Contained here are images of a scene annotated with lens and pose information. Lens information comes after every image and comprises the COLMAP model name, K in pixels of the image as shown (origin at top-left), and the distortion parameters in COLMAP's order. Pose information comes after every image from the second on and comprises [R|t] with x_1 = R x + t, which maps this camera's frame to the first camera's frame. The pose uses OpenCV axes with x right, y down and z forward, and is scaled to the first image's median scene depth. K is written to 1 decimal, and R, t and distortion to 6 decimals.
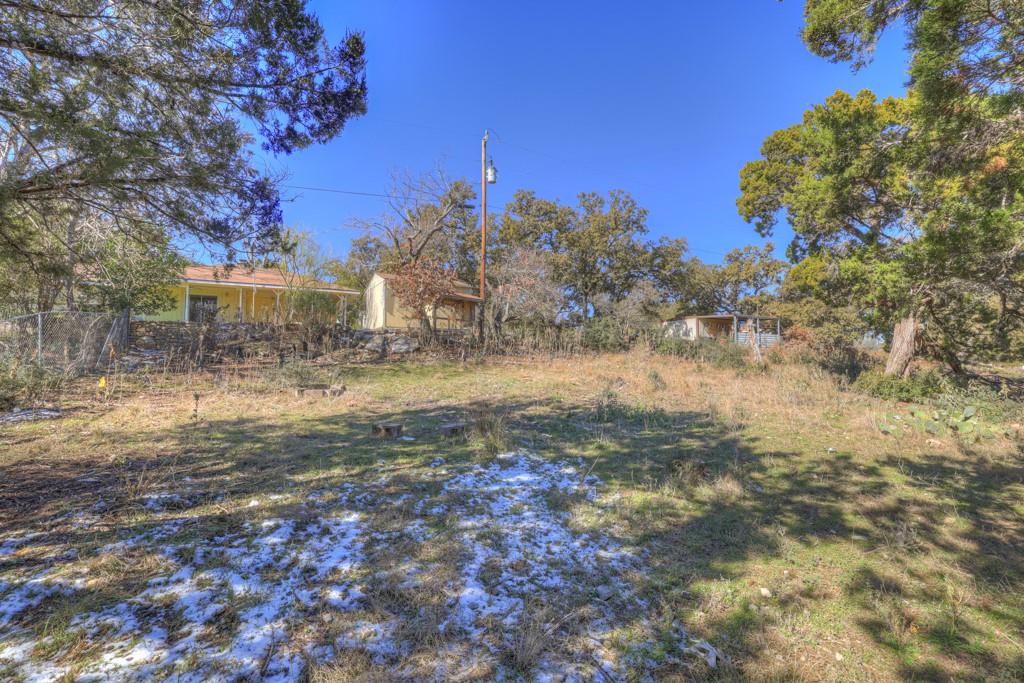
lens RADIAL K [[437.0, 0, 512.0], [0, 437.0, 341.5], [0, 0, 1]] dist [-0.030598, 0.000115]
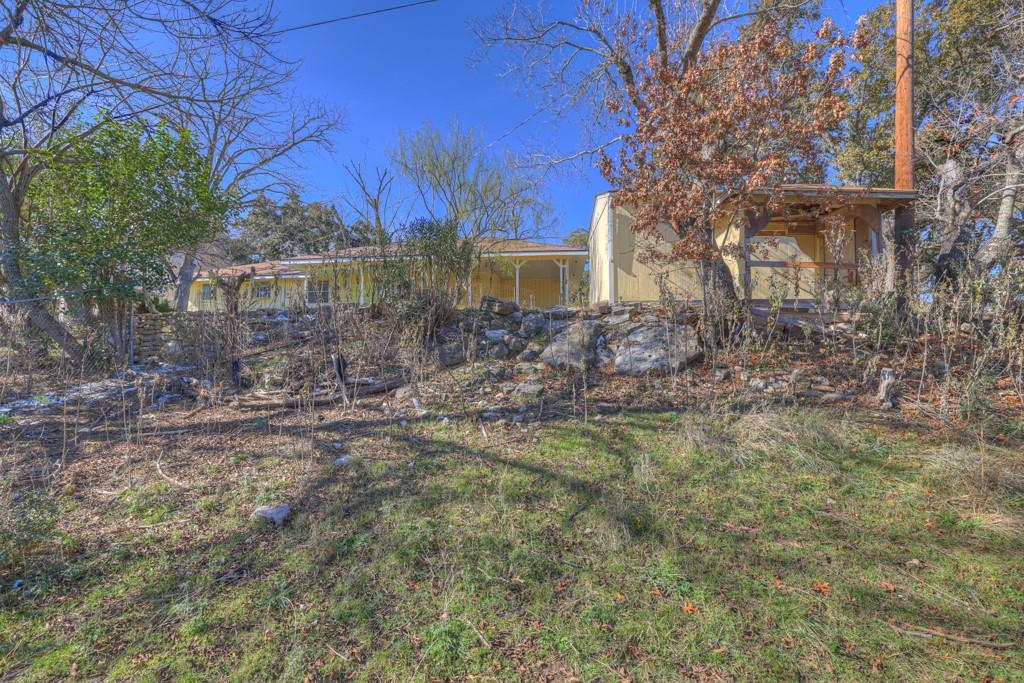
lens RADIAL K [[437.0, 0, 512.0], [0, 437.0, 341.5], [0, 0, 1]] dist [-0.030598, 0.000115]
pose [[0.821764, -0.017305, -0.569565, -0.146966], [0.031828, 0.999372, 0.015557, -0.004814], [0.568939, -0.030913, 0.821799, 0.669798]]
